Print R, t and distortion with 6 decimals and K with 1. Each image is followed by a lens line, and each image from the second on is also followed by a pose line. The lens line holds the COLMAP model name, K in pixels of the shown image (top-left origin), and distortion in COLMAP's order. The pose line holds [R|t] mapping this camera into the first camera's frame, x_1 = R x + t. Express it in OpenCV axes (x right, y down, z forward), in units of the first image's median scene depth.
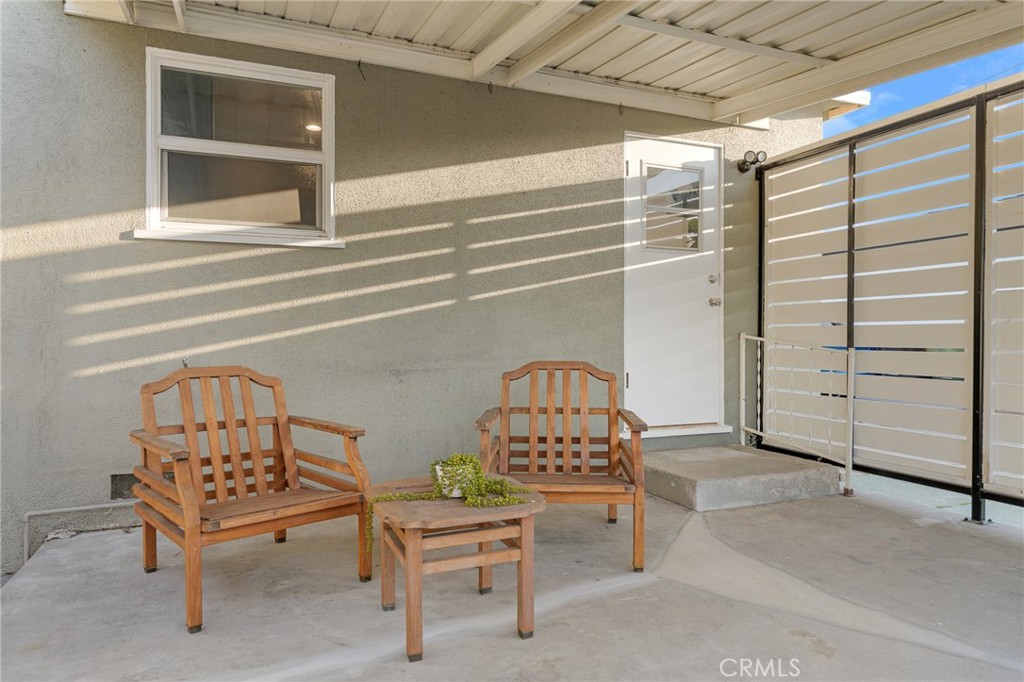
lens RADIAL K [[665.7, 0, 512.0], [0, 665.7, 341.0], [0, 0, 1]] dist [-0.012428, 0.002721]
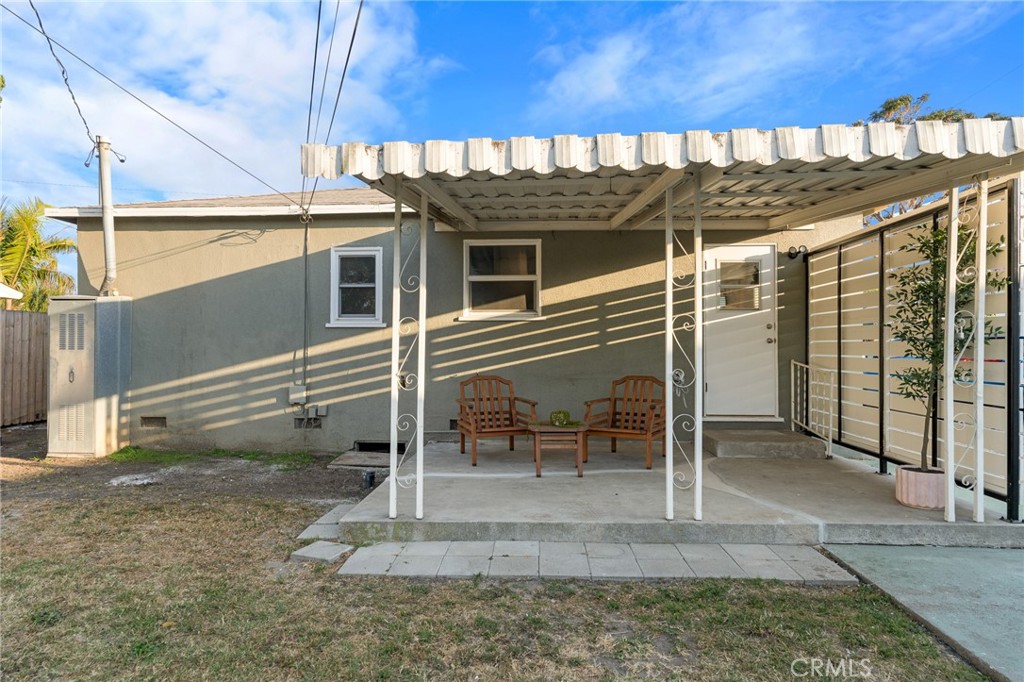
lens RADIAL K [[614.2, 0, 512.0], [0, 614.2, 341.0], [0, 0, 1]] dist [0.001339, 0.000353]
pose [[0.900157, -0.007467, -0.435502, 0.505806], [-0.000280, 0.999843, -0.017723, -0.040818], [0.435566, 0.016076, 0.900013, -0.811535]]
